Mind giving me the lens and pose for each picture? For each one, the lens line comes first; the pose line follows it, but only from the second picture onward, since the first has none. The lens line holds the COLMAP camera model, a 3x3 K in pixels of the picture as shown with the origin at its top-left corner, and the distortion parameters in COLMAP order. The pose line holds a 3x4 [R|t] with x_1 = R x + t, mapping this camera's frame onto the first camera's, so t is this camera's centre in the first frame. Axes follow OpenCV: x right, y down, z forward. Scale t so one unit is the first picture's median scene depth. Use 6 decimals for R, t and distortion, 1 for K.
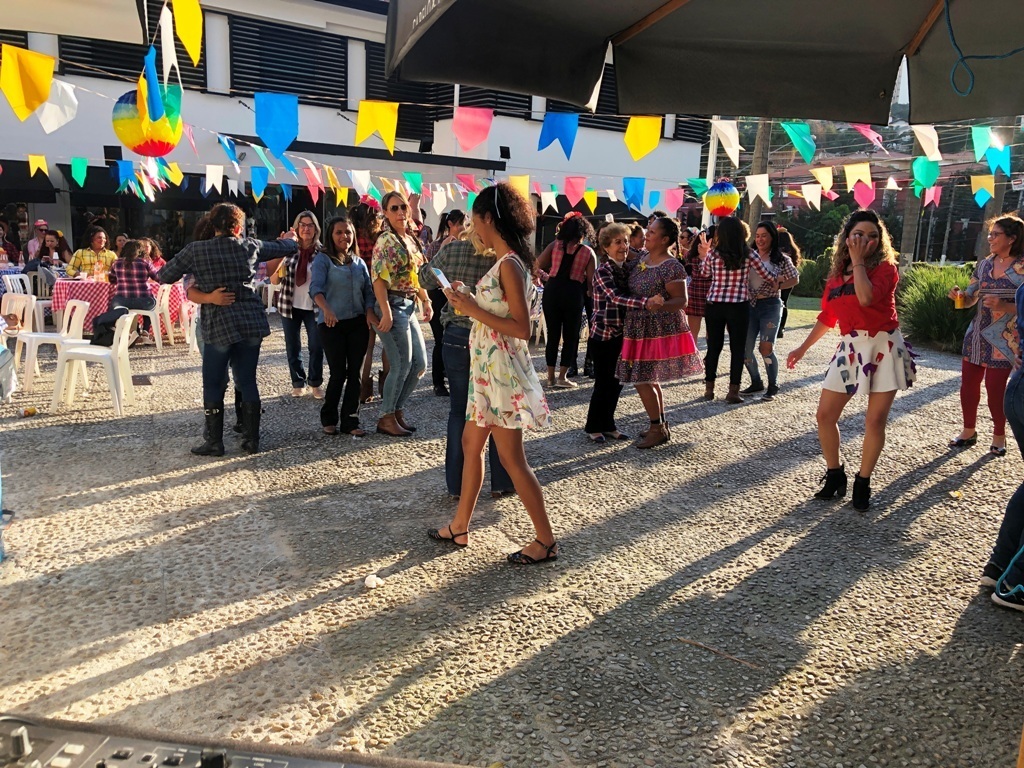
lens RADIAL K [[824.5, 0, 509.0], [0, 824.5, 385.5], [0, 0, 1]] dist [0.013435, -0.003142]
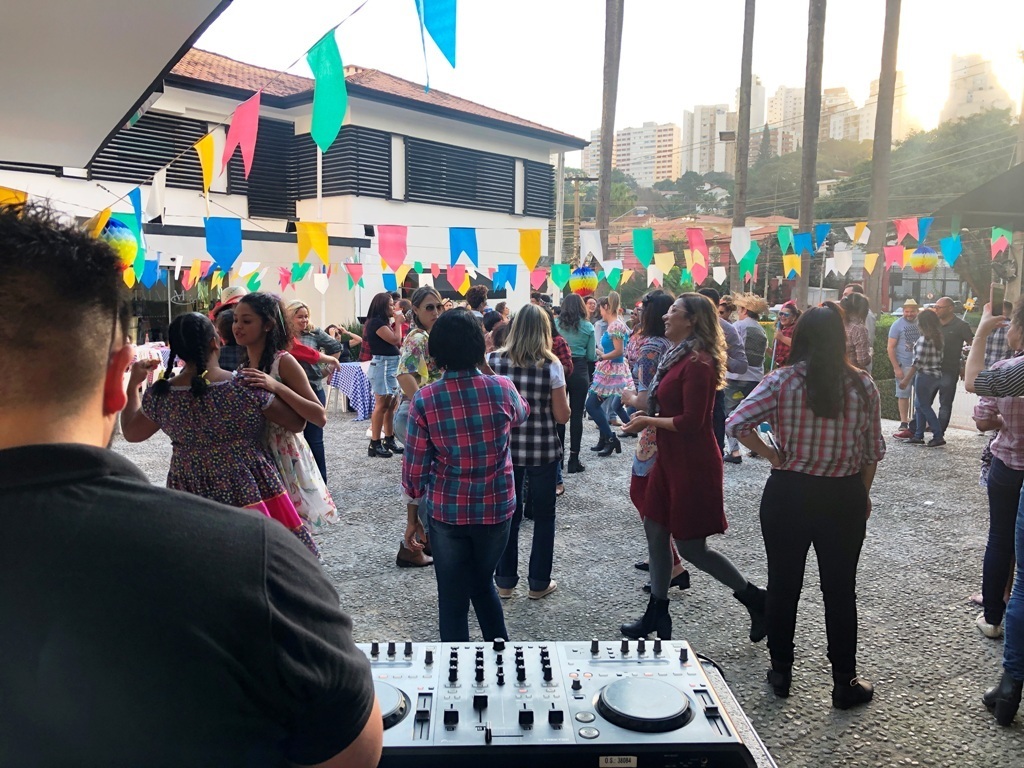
lens RADIAL K [[824.5, 0, 505.4], [0, 824.5, 388.4], [0, 0, 1]] dist [0.013435, -0.003142]
pose [[0.983981, -0.047999, 0.171691, -0.136818], [0.060088, 0.996014, -0.065924, -0.018406], [-0.167842, 0.075185, 0.982943, -0.248251]]
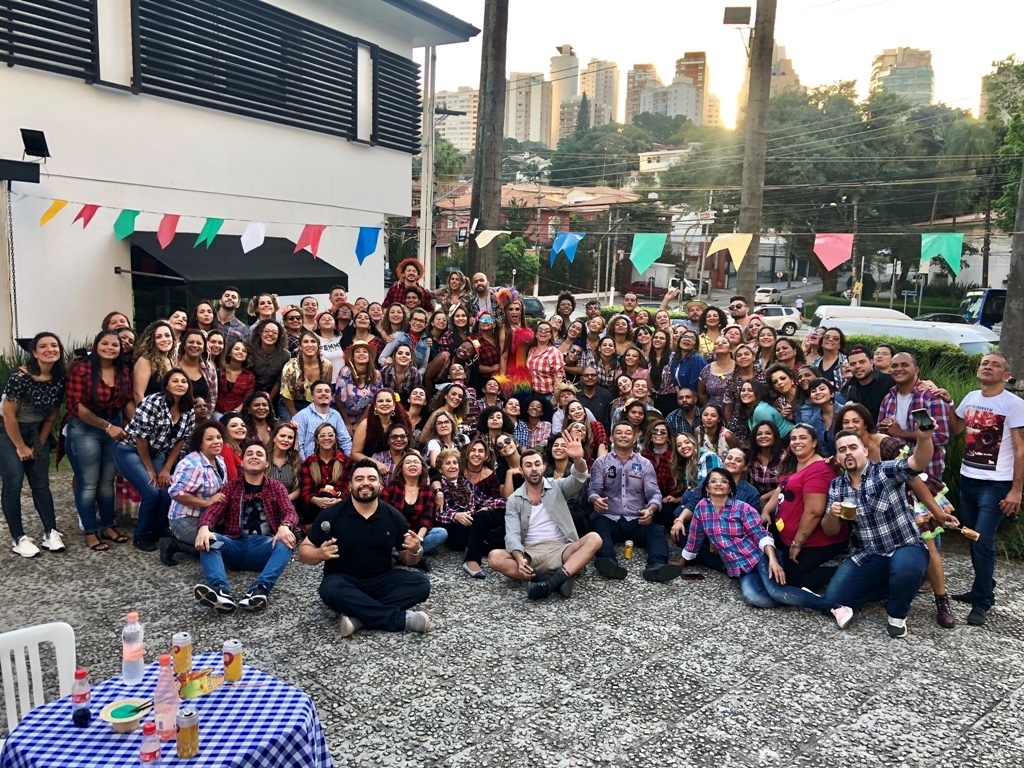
lens RADIAL K [[824.5, 0, 496.5], [0, 824.5, 356.1], [0, 0, 1]] dist [0.013435, -0.003142]
pose [[0.922191, -0.056576, 0.382575, 0.276127], [0.081990, 0.995356, -0.050442, -0.694595], [-0.377944, 0.077884, 0.922547, 2.812512]]
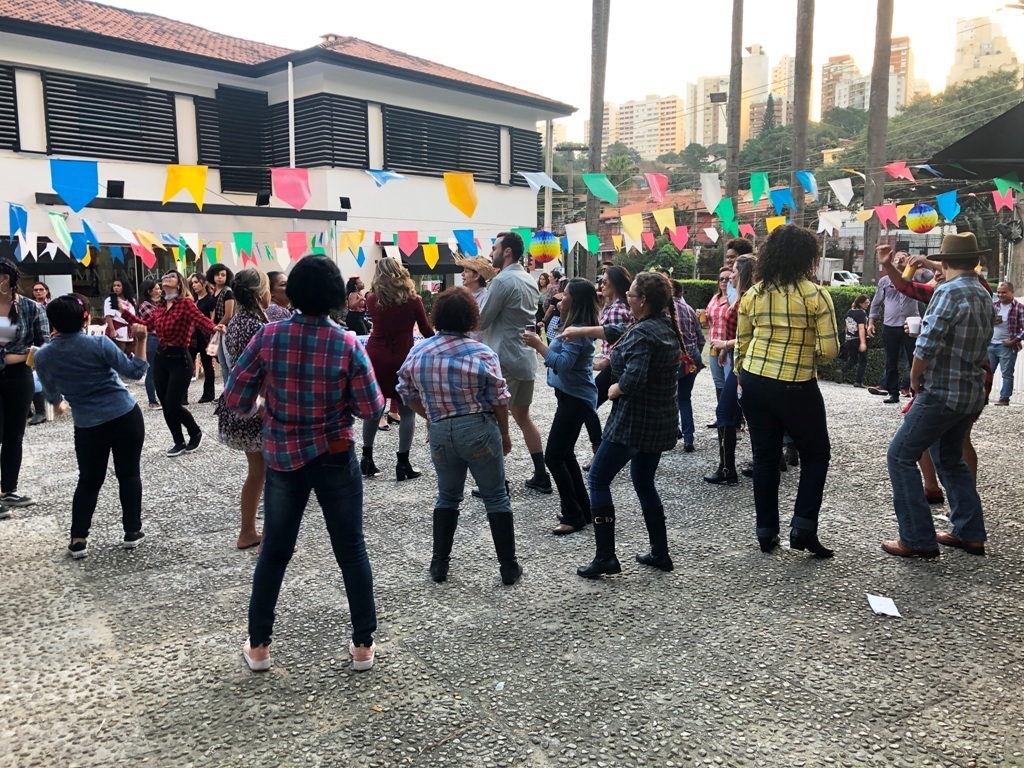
lens RADIAL K [[824.5, 0, 507.5], [0, 824.5, 377.9], [0, 0, 1]] dist [0.013435, -0.003142]
pose [[0.984254, -0.067745, 0.163263, 0.064404], [0.077226, 0.995634, -0.052438, -0.010474], [-0.158998, 0.064220, 0.985188, -0.052810]]
